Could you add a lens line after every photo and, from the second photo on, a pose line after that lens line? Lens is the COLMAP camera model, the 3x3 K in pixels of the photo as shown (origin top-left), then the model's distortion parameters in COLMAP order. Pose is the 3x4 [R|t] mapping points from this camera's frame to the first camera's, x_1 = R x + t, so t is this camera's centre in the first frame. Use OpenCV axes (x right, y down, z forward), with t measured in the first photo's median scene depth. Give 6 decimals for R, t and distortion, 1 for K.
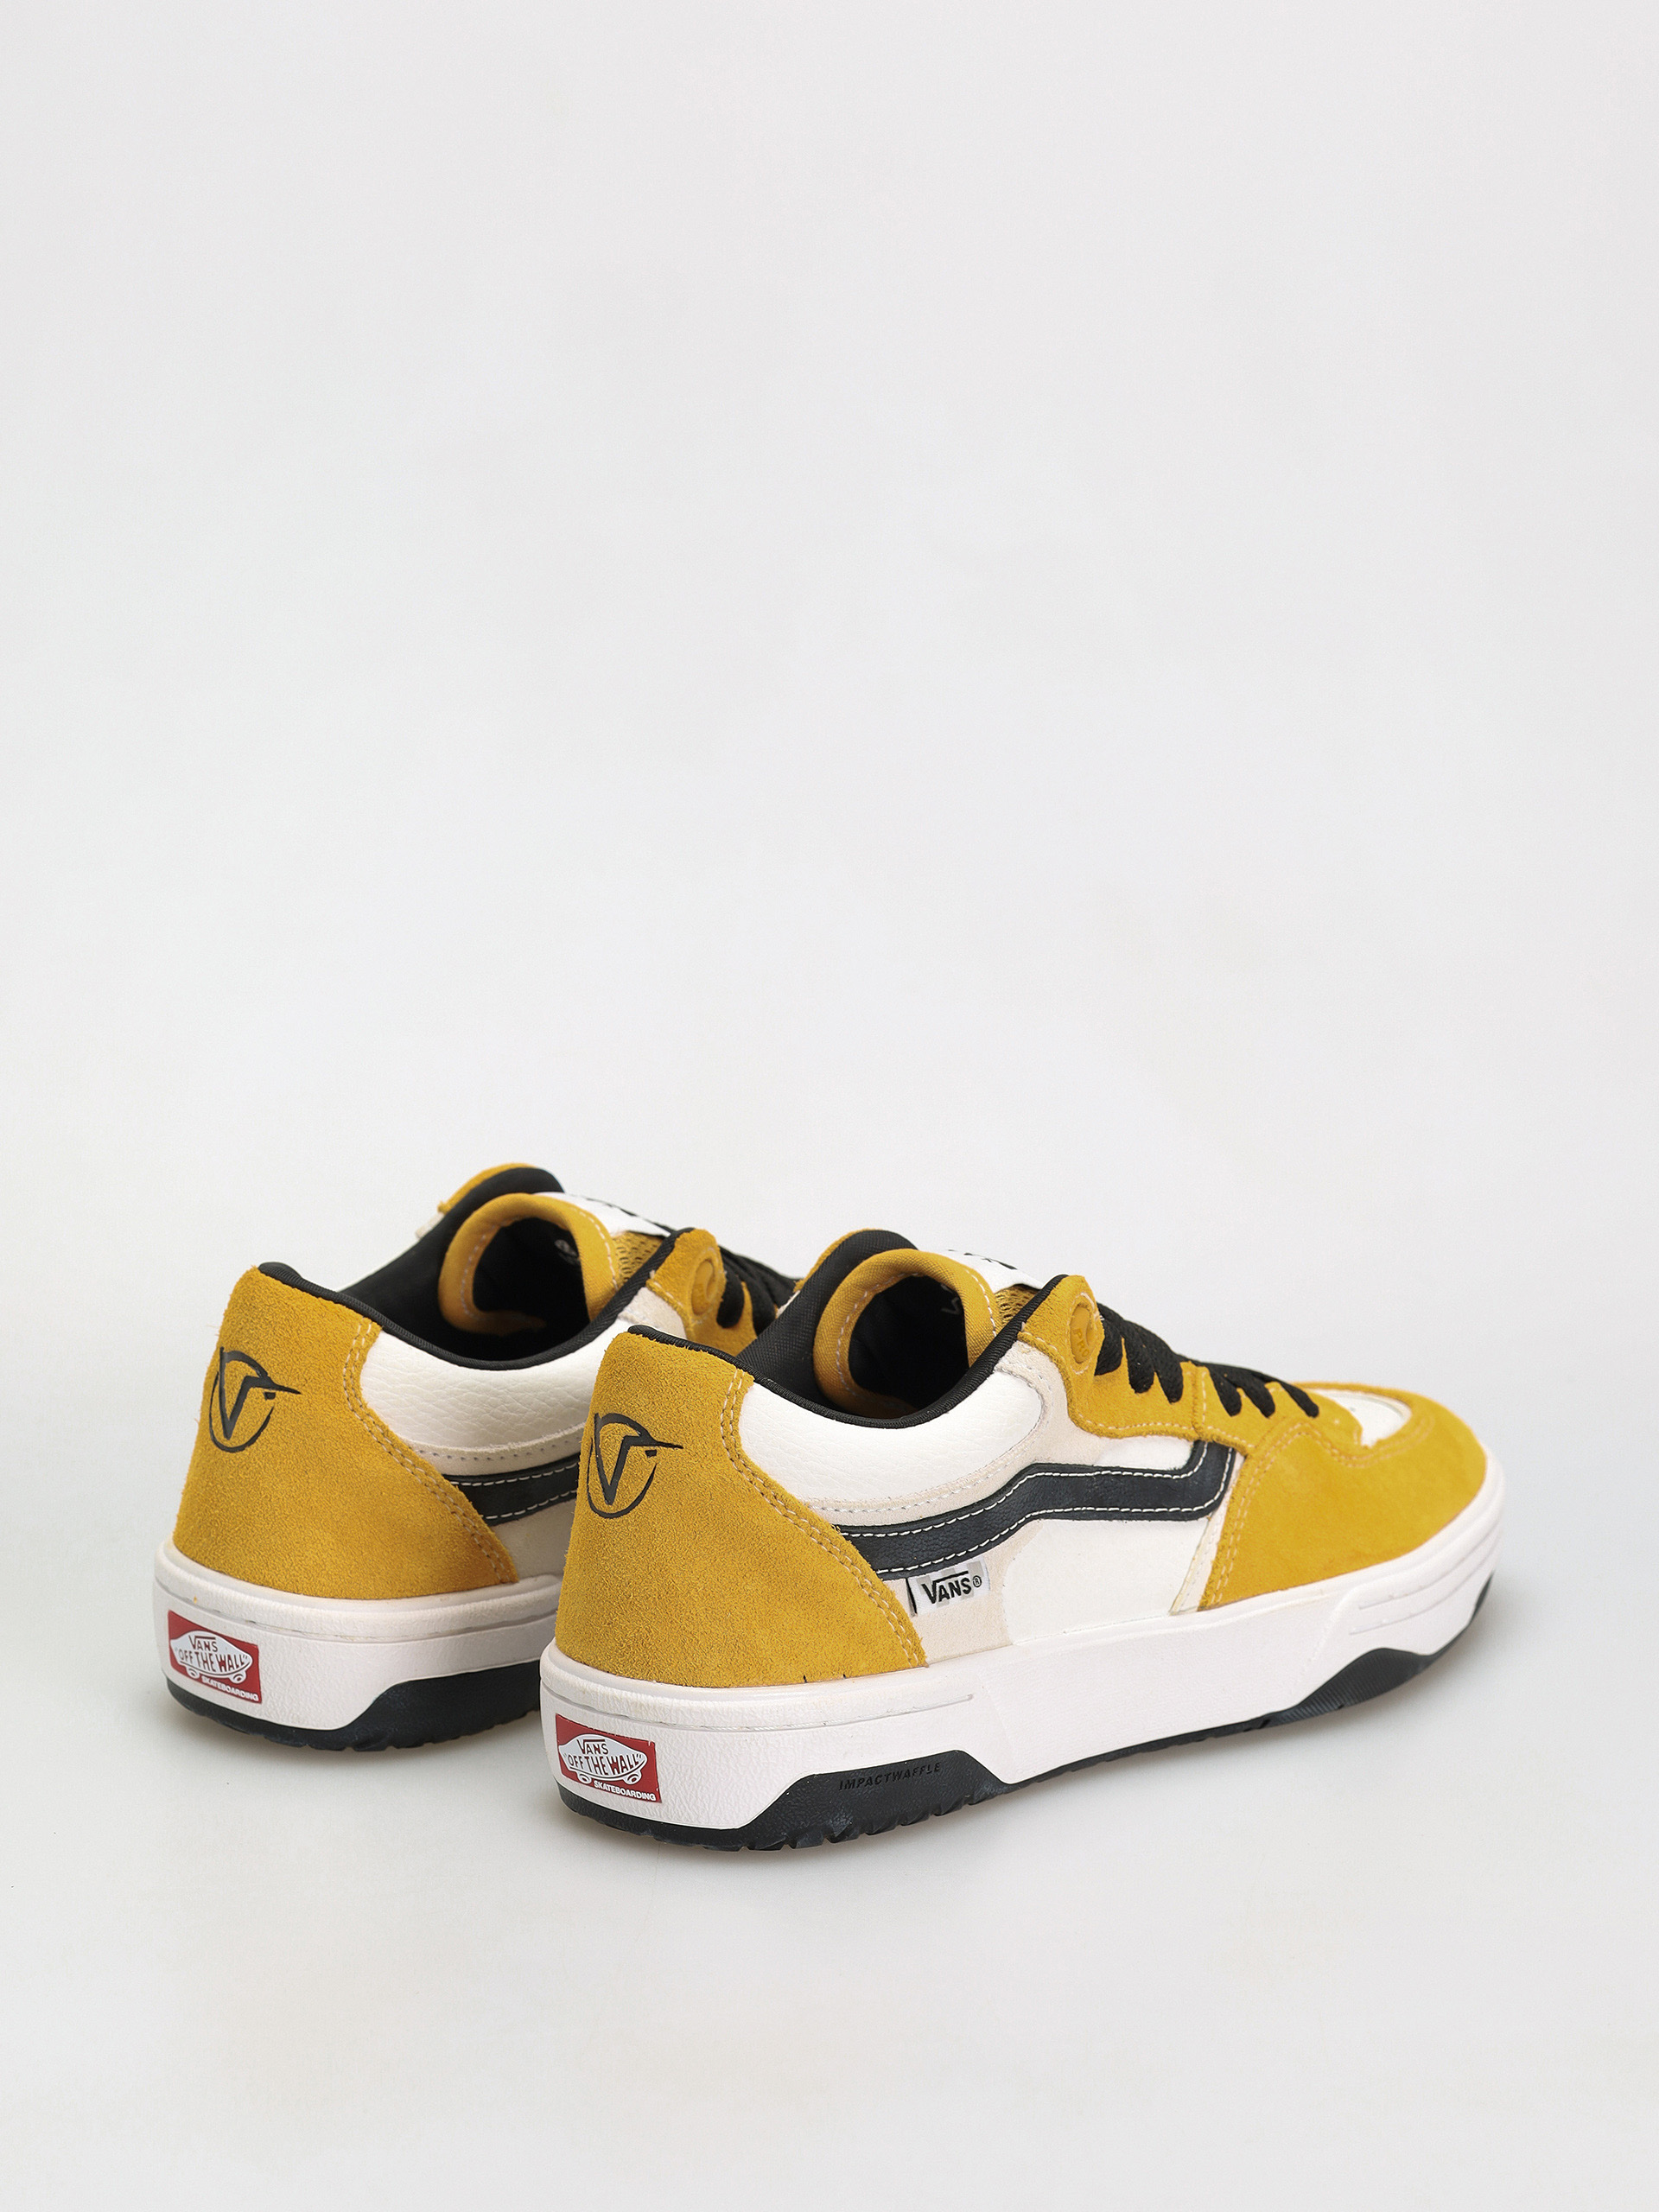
lens RADIAL K [[6756.0, 0, 829.5], [0, 6756.0, 1106.0], [0, 0, 1]] dist [0.028776, -0.351451]
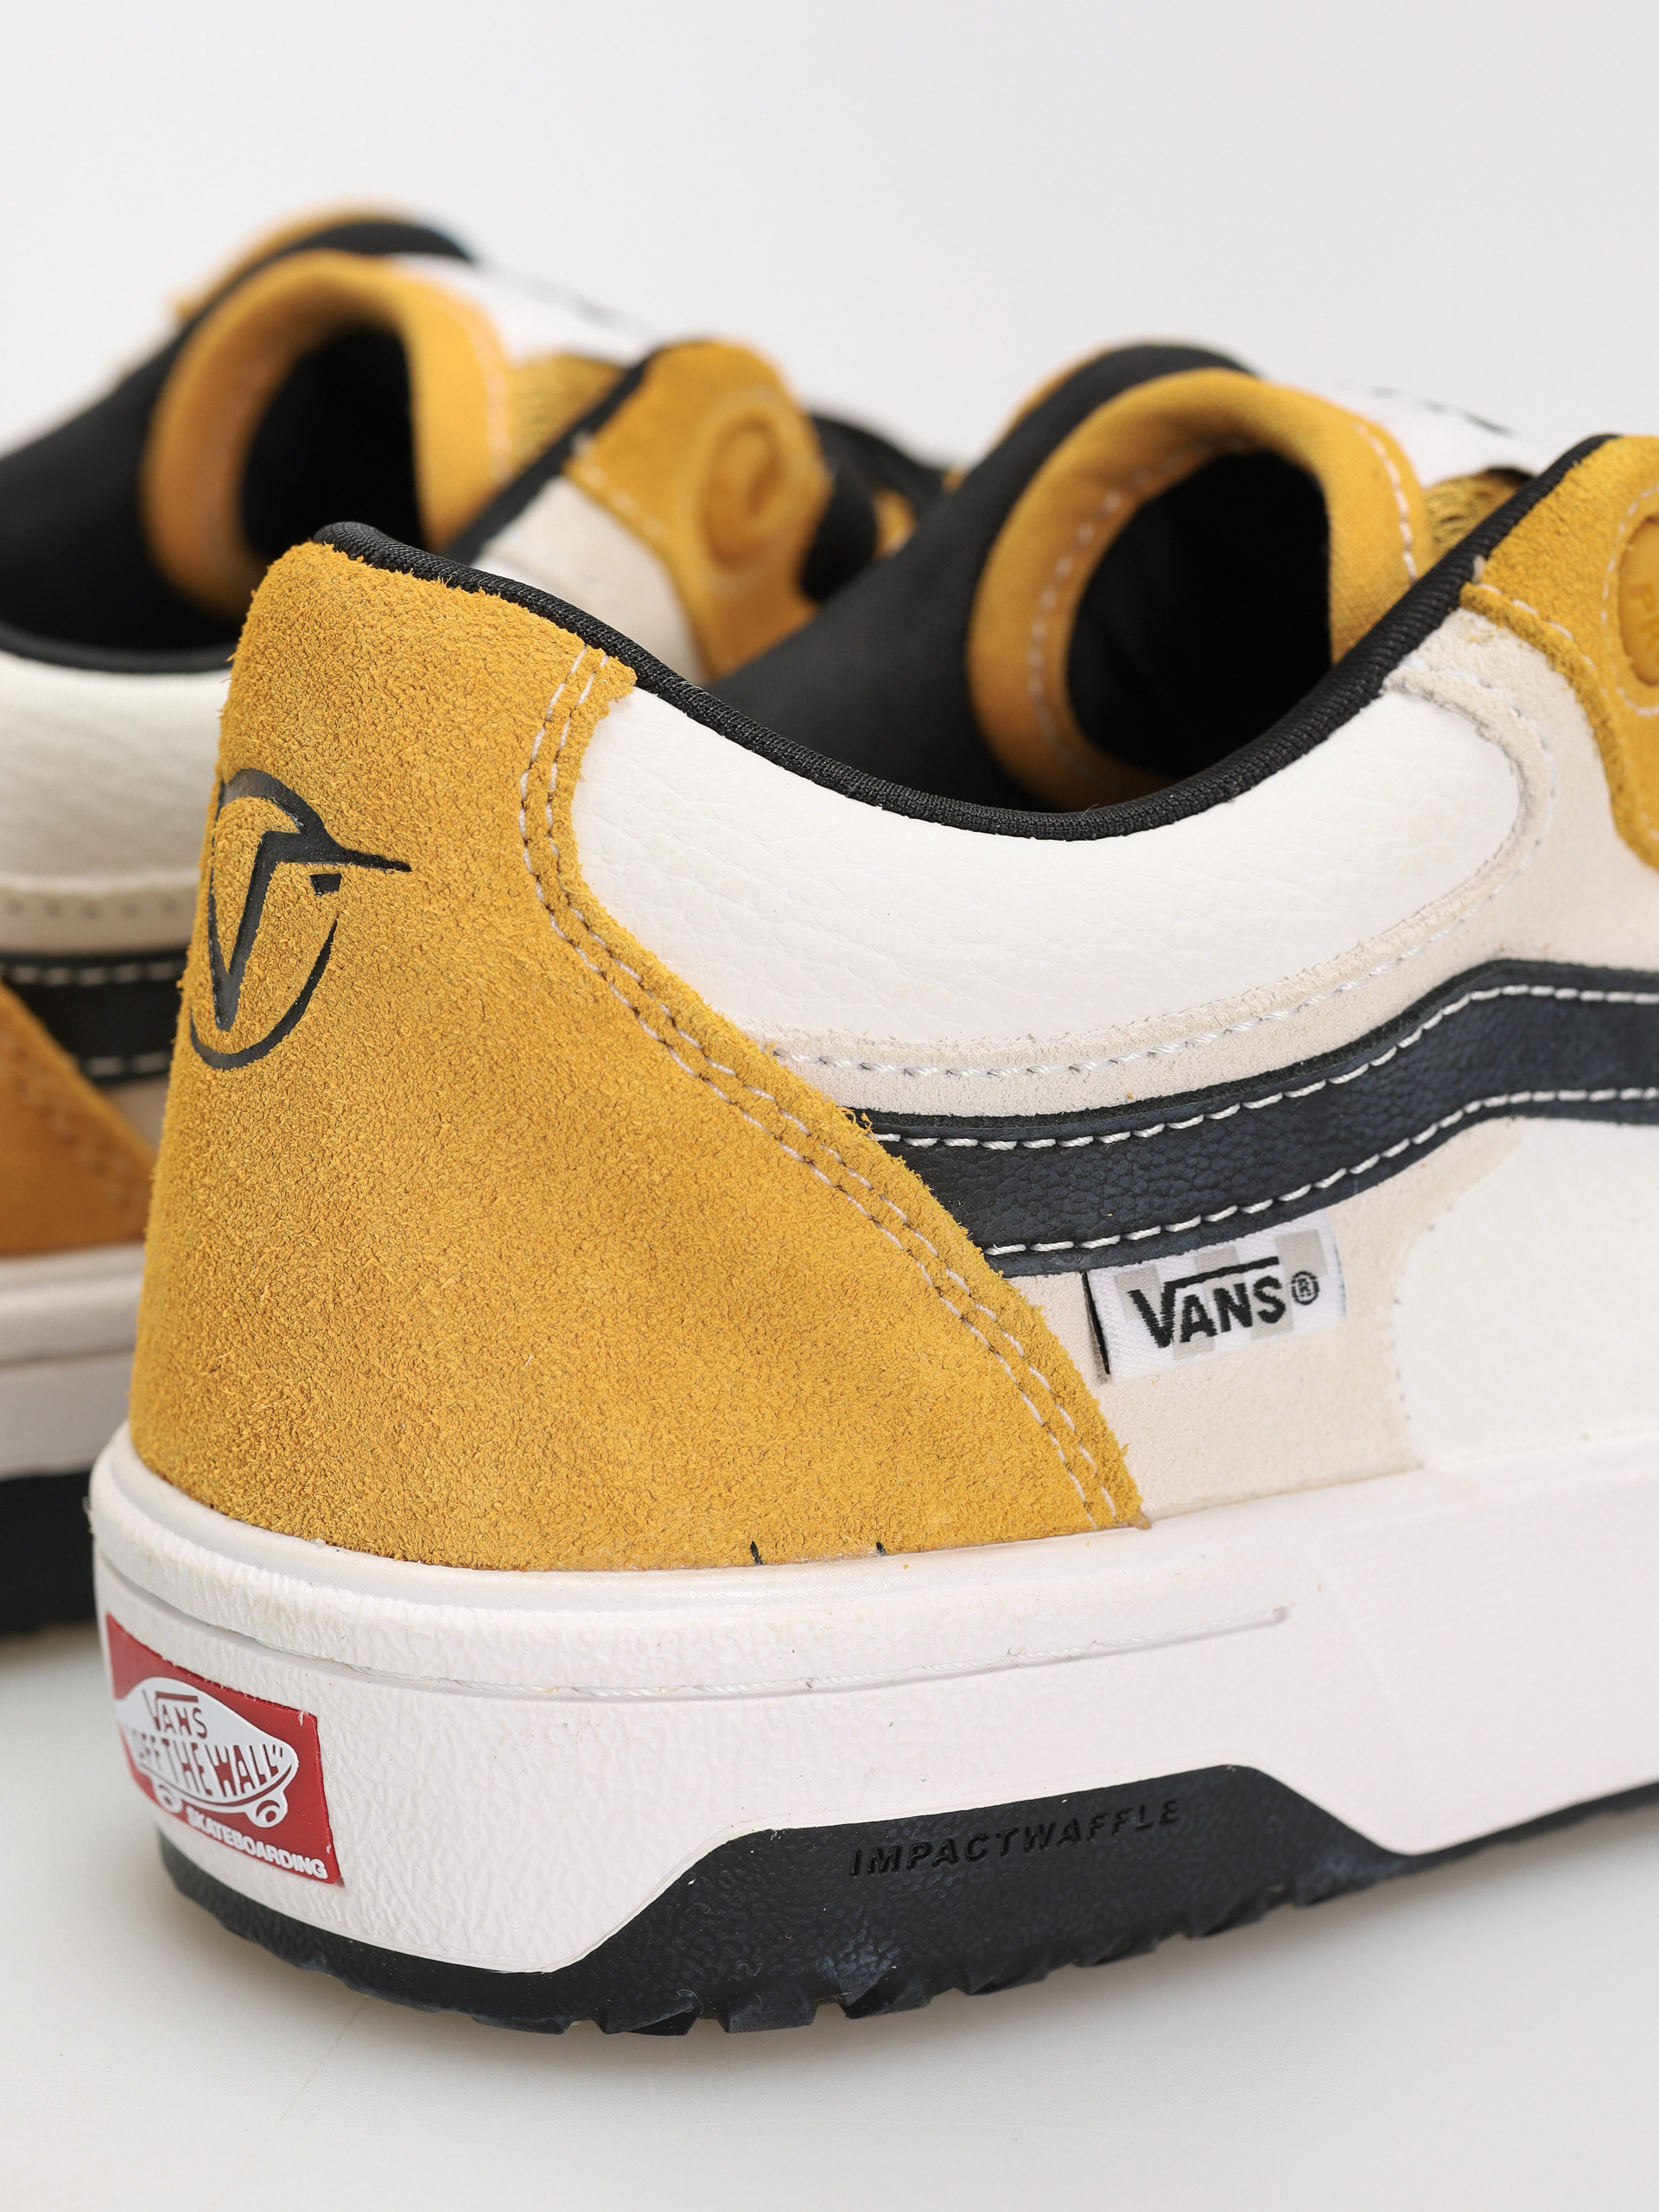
lens RADIAL K [[6756.0, 0, 829.5], [0, 6756.0, 1106.0], [0, 0, 1]] dist [0.028776, -0.351451]
pose [[0.982911, 0.035057, -0.180714, 0.060899], [-0.024963, 0.998014, 0.057832, 0.041668], [0.182383, -0.052333, 0.981834, 0.657711]]
